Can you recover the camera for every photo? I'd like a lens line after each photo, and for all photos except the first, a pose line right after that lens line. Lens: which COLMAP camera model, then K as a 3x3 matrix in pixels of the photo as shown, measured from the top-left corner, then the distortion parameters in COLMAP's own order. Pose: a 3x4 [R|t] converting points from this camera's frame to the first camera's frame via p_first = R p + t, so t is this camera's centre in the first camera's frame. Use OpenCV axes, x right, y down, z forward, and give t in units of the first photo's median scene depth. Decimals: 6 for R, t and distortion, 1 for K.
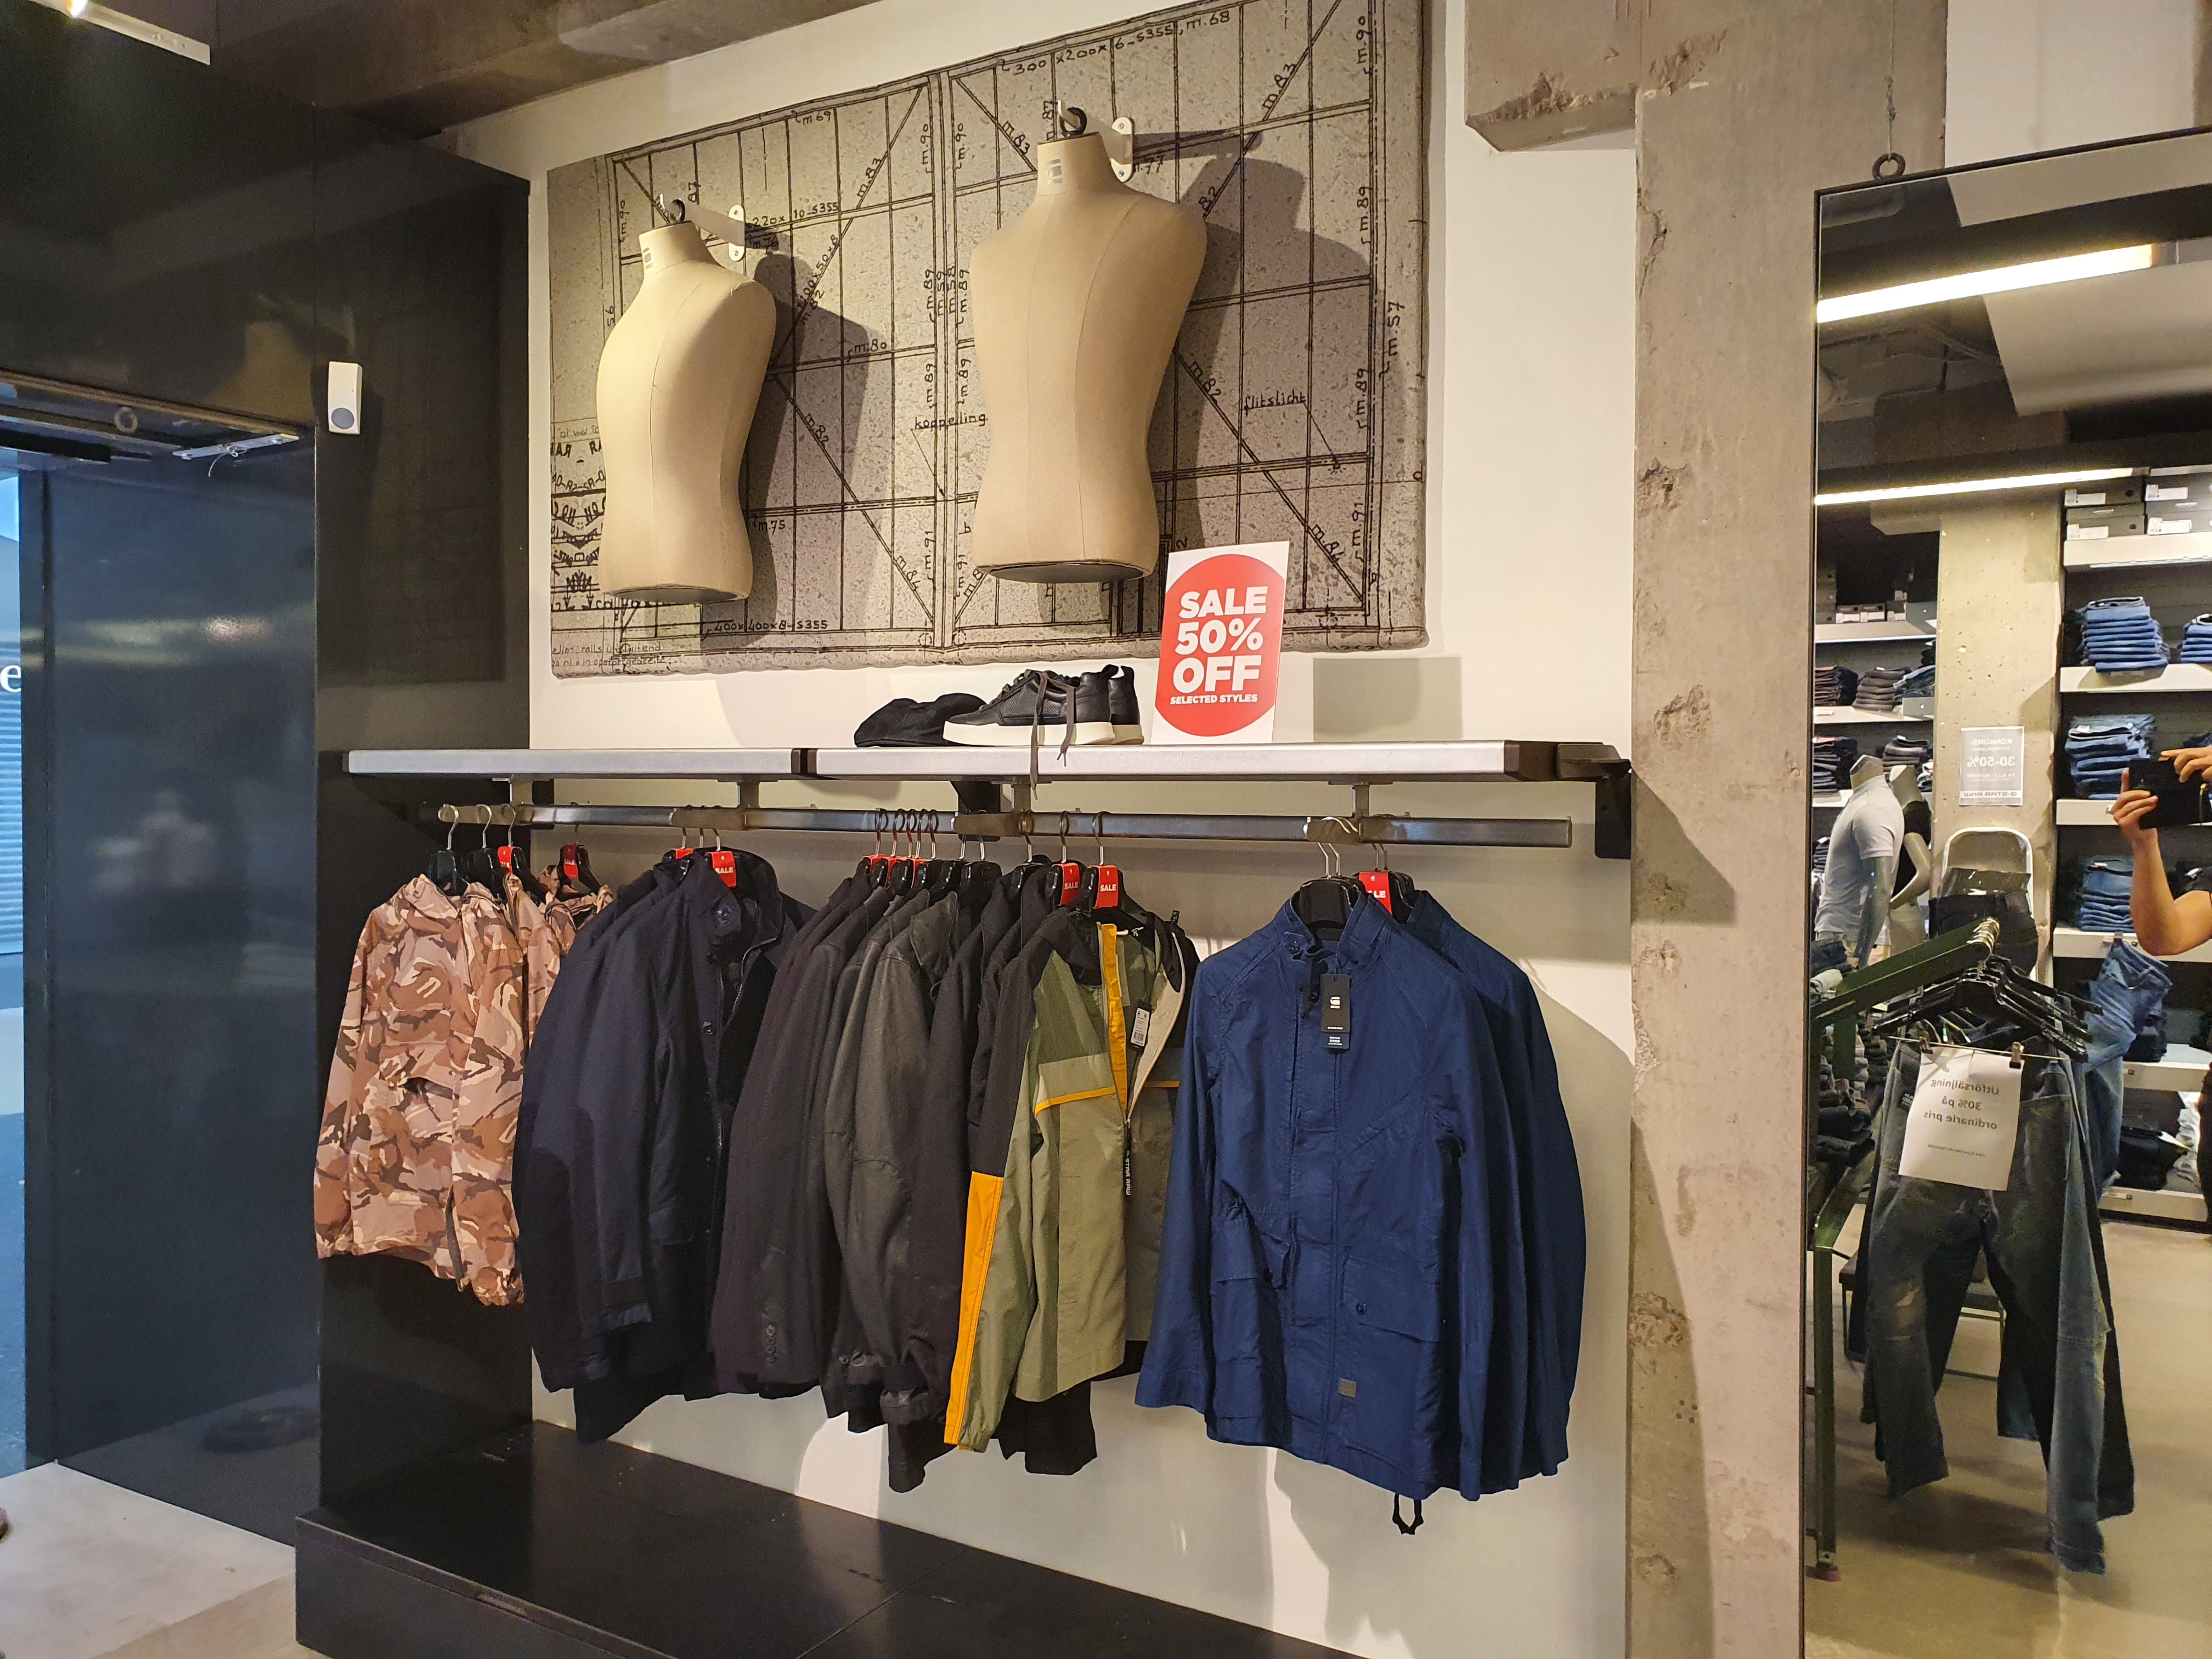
lens RADIAL K [[1698.6, 0, 1106.4], [0, 1698.6, 842.5], [0, 0, 1]] dist [0.009907, 0.002288]
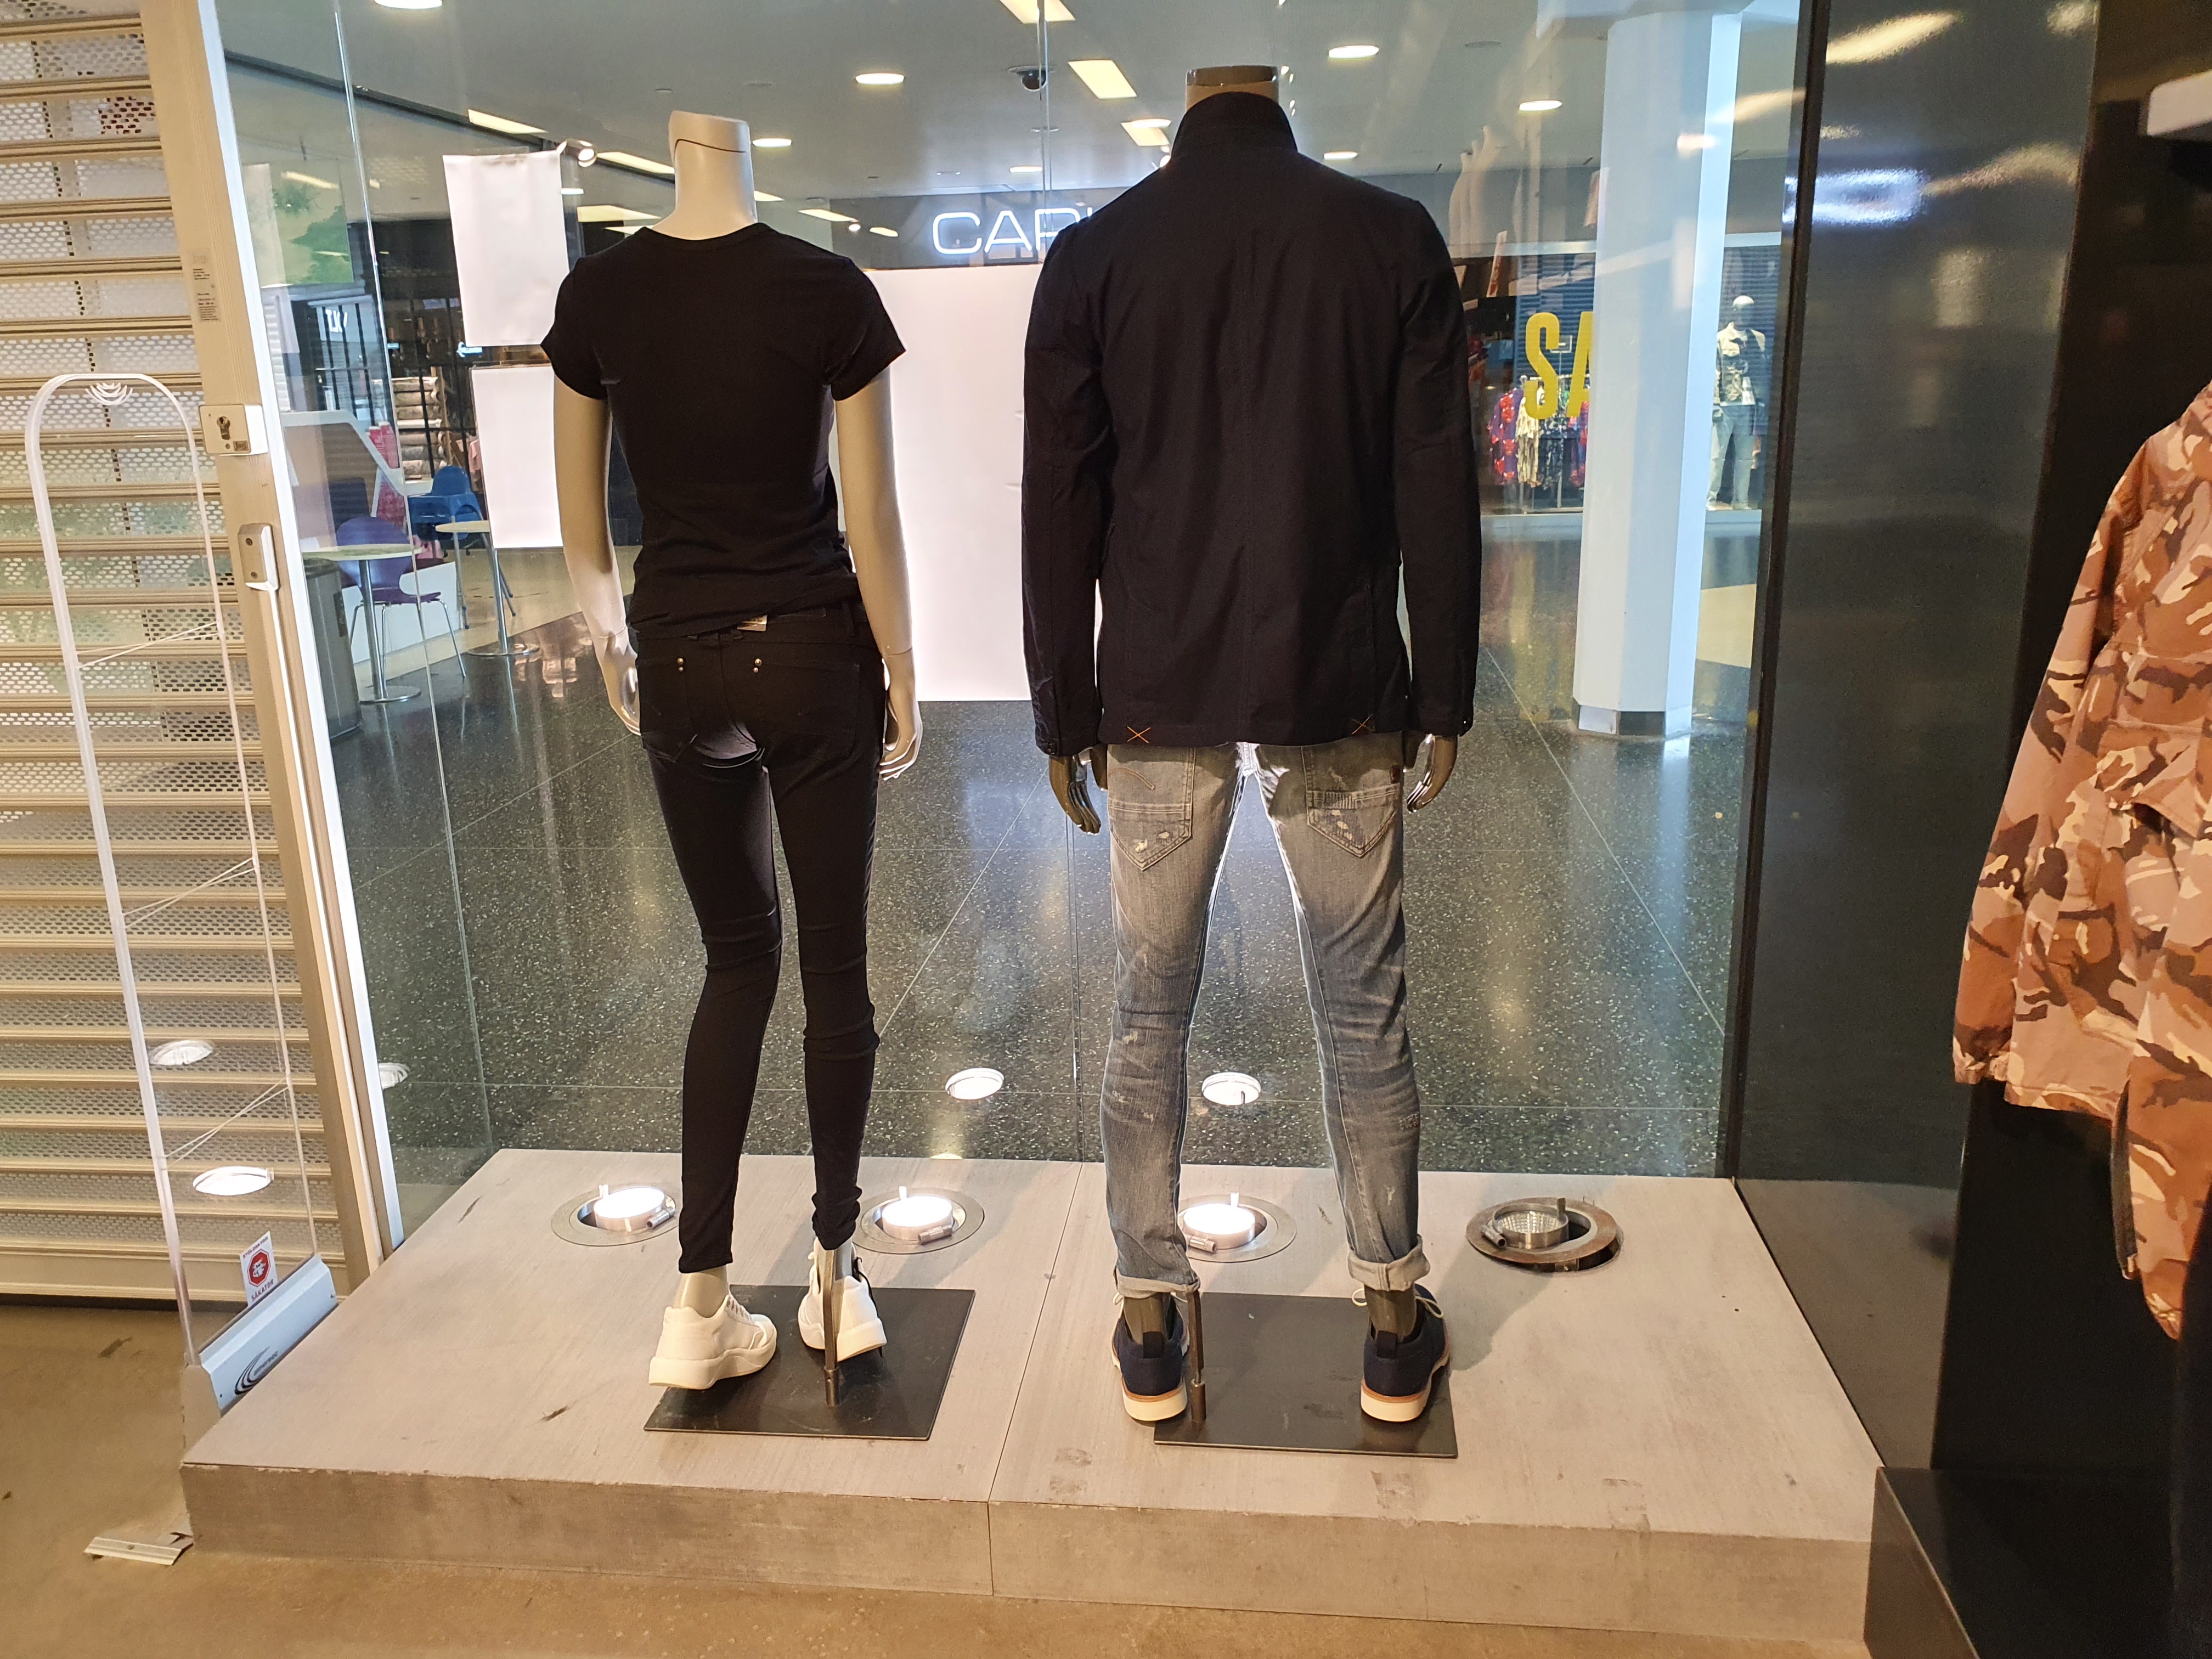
lens RADIAL K [[1698.6, 0, 1103.8], [0, 1698.6, 838.4], [0, 0, 1]] dist [0.009907, 0.002288]
pose [[0.381978, 0.226522, -0.895980, -0.089446], [-0.000855, 0.969582, 0.244765, 0.032095], [0.924171, -0.092729, 0.370553, 0.547026]]
